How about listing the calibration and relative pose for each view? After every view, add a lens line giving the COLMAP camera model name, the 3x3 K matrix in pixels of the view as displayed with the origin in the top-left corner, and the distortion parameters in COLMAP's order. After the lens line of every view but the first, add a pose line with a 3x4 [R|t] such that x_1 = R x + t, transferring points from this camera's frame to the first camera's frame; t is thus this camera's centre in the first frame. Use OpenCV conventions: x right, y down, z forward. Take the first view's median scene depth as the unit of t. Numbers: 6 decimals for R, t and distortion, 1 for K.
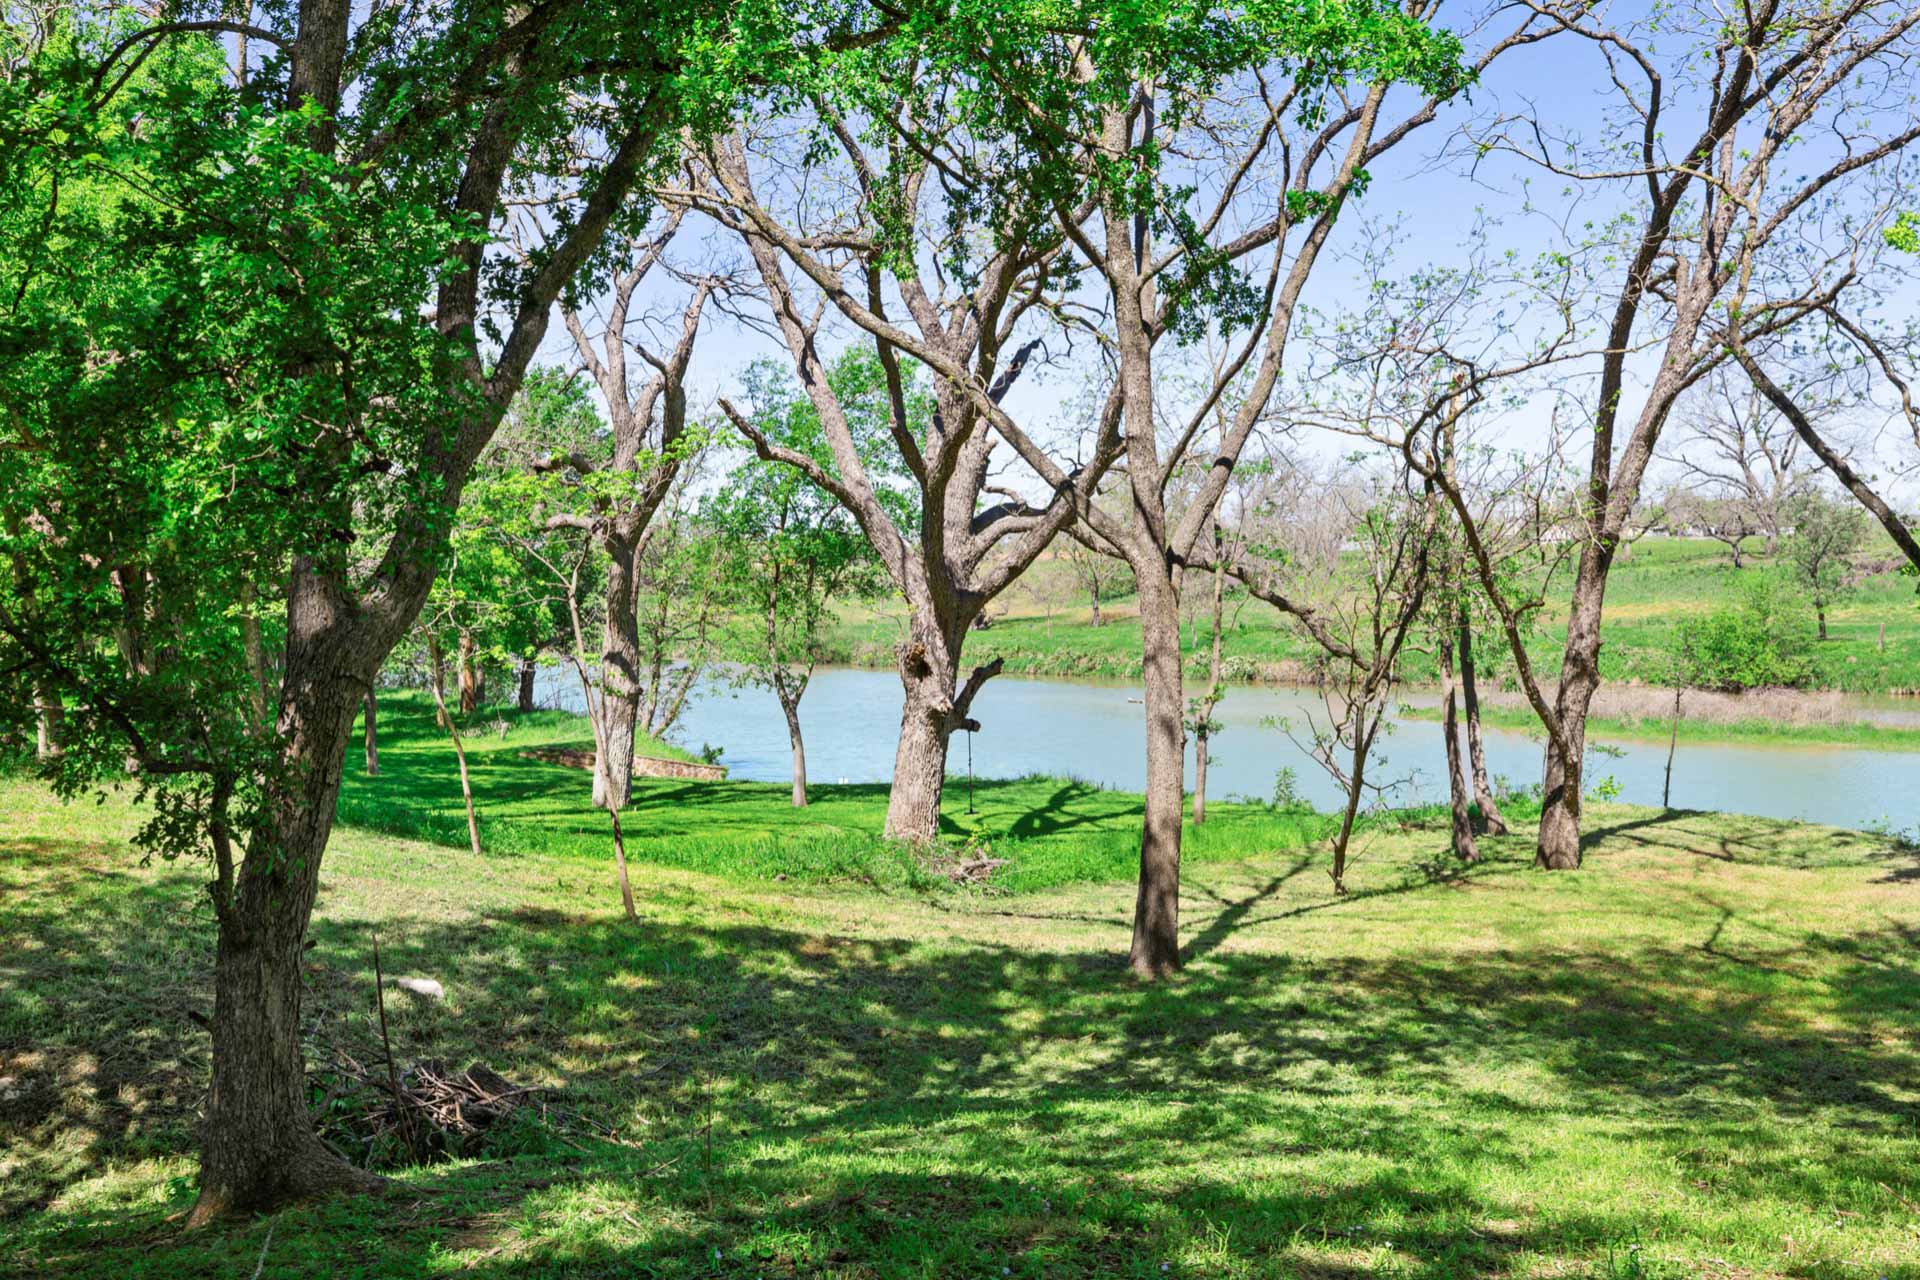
lens RADIAL K [[1649.1, 0, 960.0], [0, 1649.1, 640.0], [0, 0, 1]] dist [-0.011127, 0.010647]
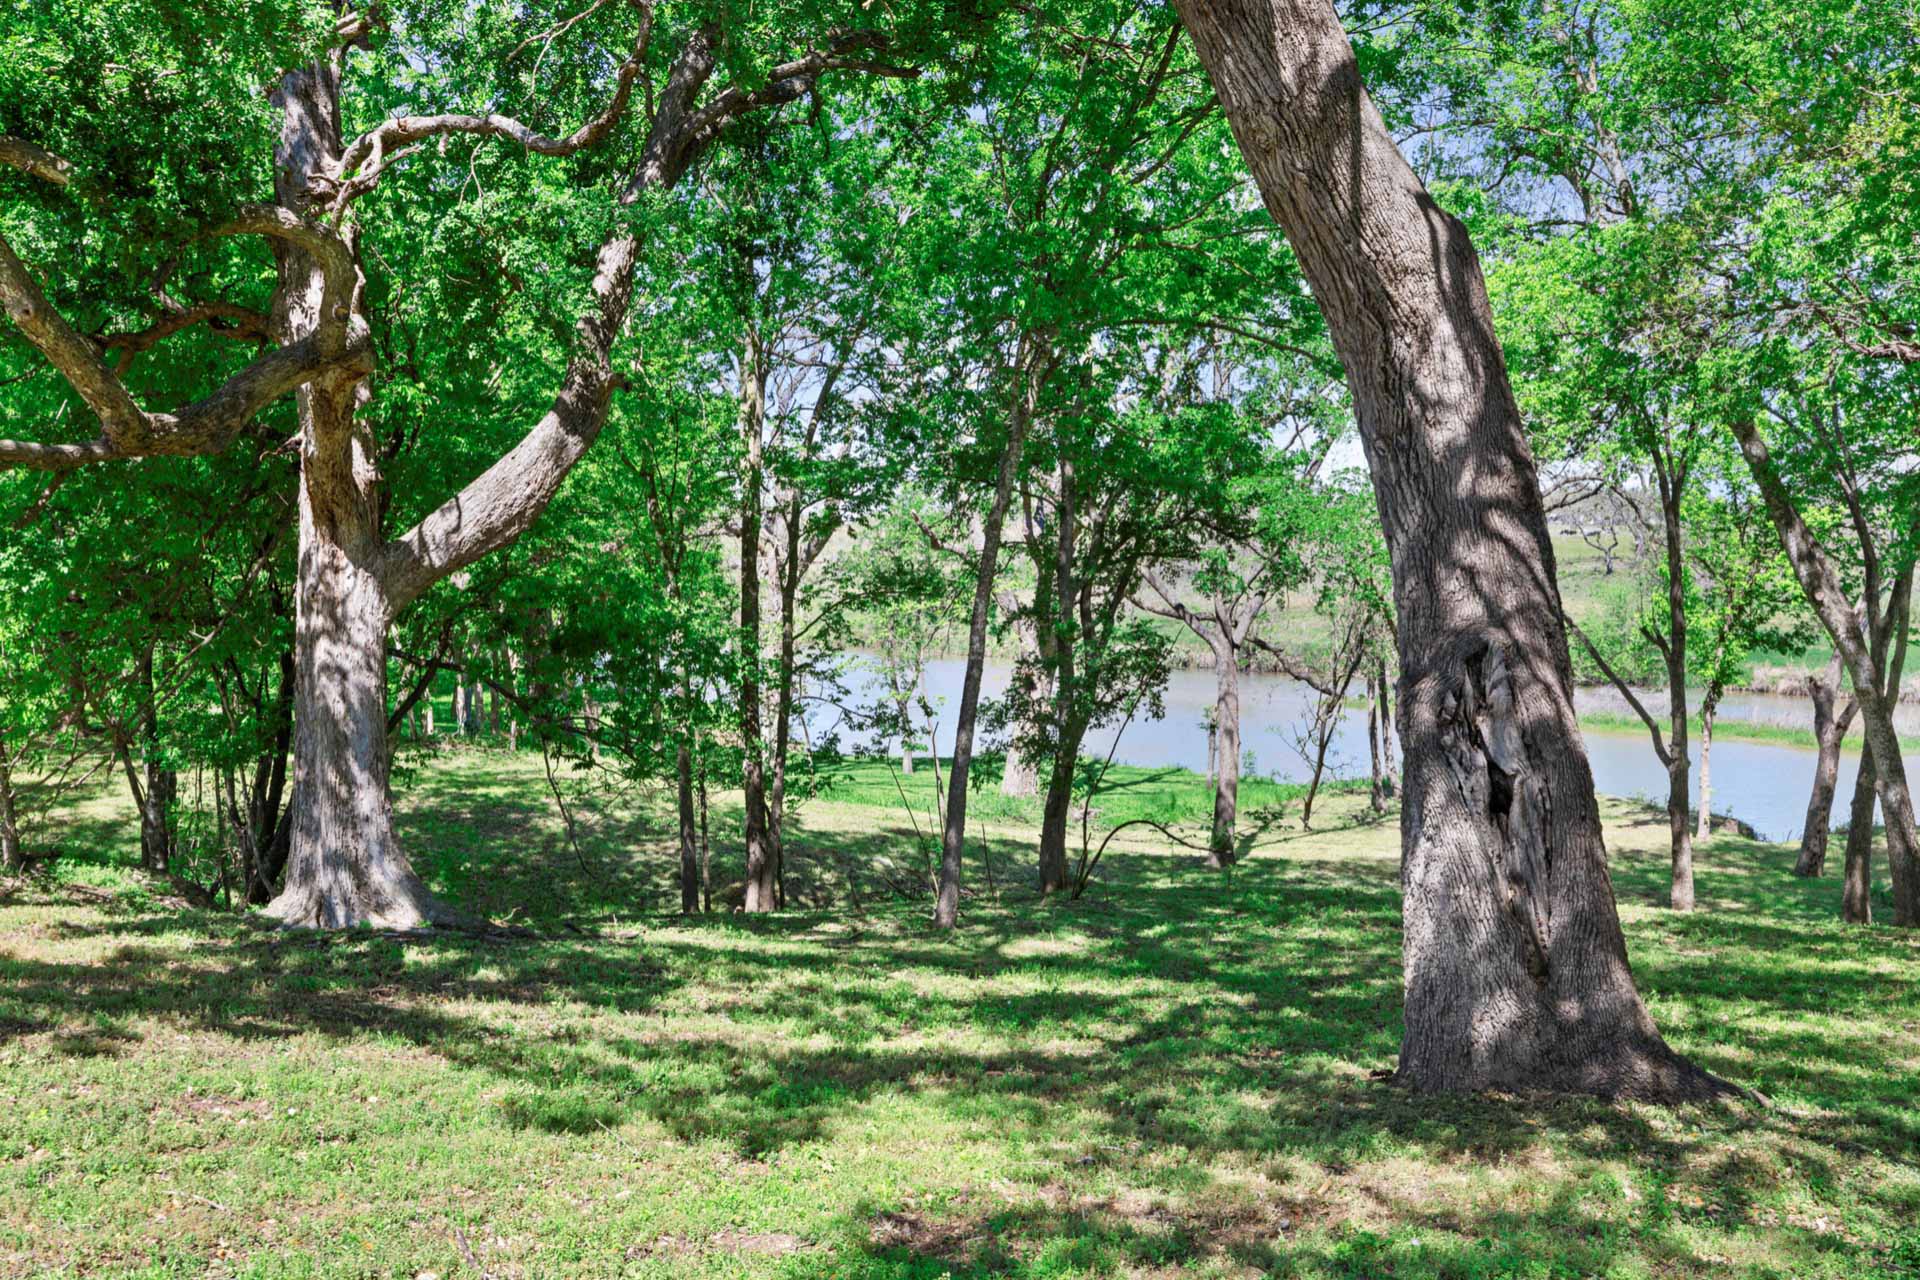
lens RADIAL K [[1849.4, 0, 960.0], [0, 1849.4, 640.0], [0, 0, 1]] dist [0.002833, 0.004052]
pose [[0.996617, 0.018190, 0.080153, -0.281226], [-0.020484, 0.999401, 0.027898, -0.086773], [-0.079597, -0.029446, 0.996392, -0.858503]]
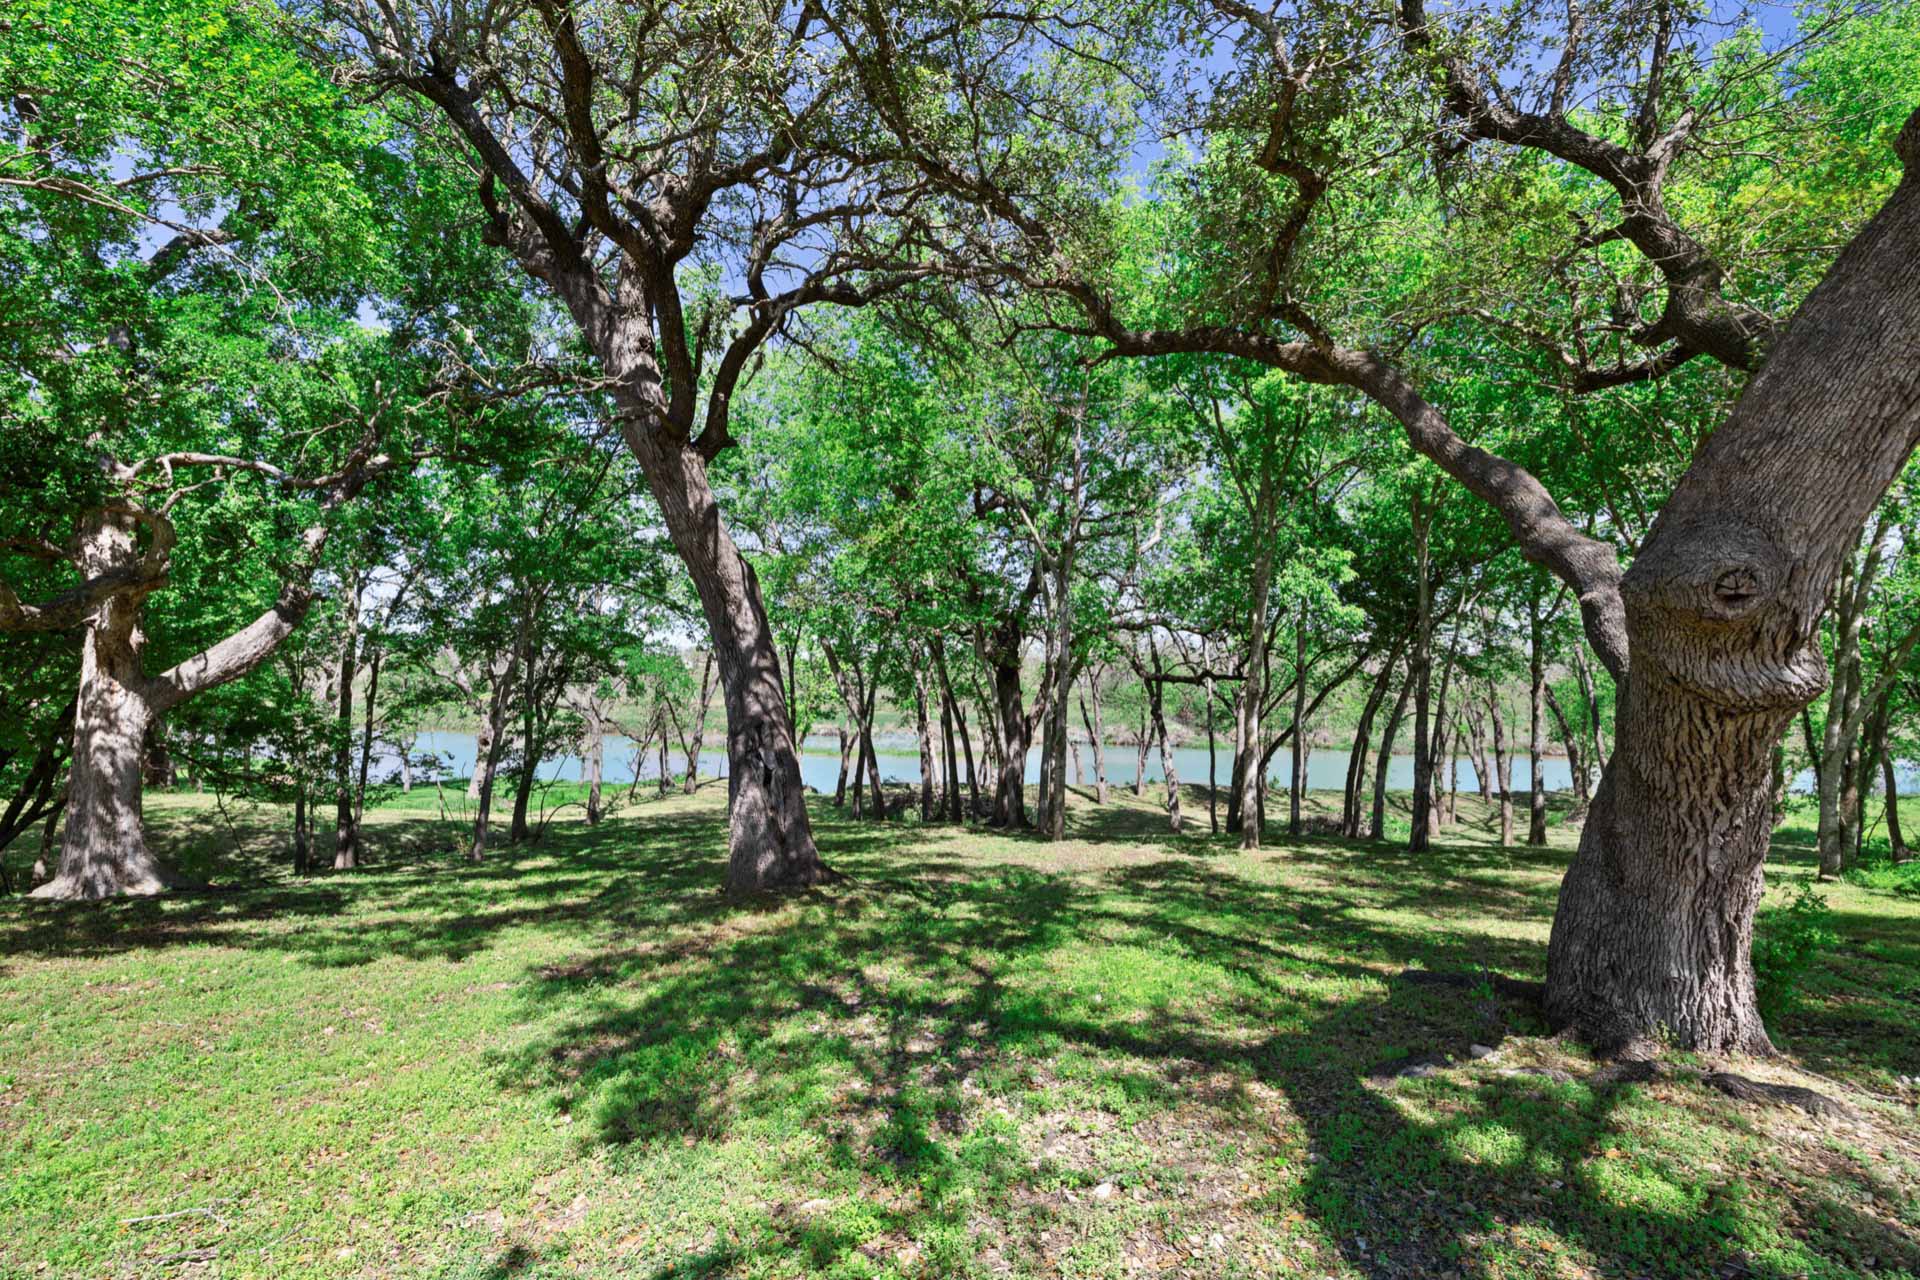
lens RADIAL K [[806.8, 0, 960.0], [0, 806.8, 640.0], [0, 0, 1]] dist [0.001509, 0.000486]
pose [[0.780985, 0.058349, 0.621818, -0.350763], [-0.014700, 0.997068, -0.075099, -0.091248], [-0.624377, 0.049510, 0.779553, -0.919331]]
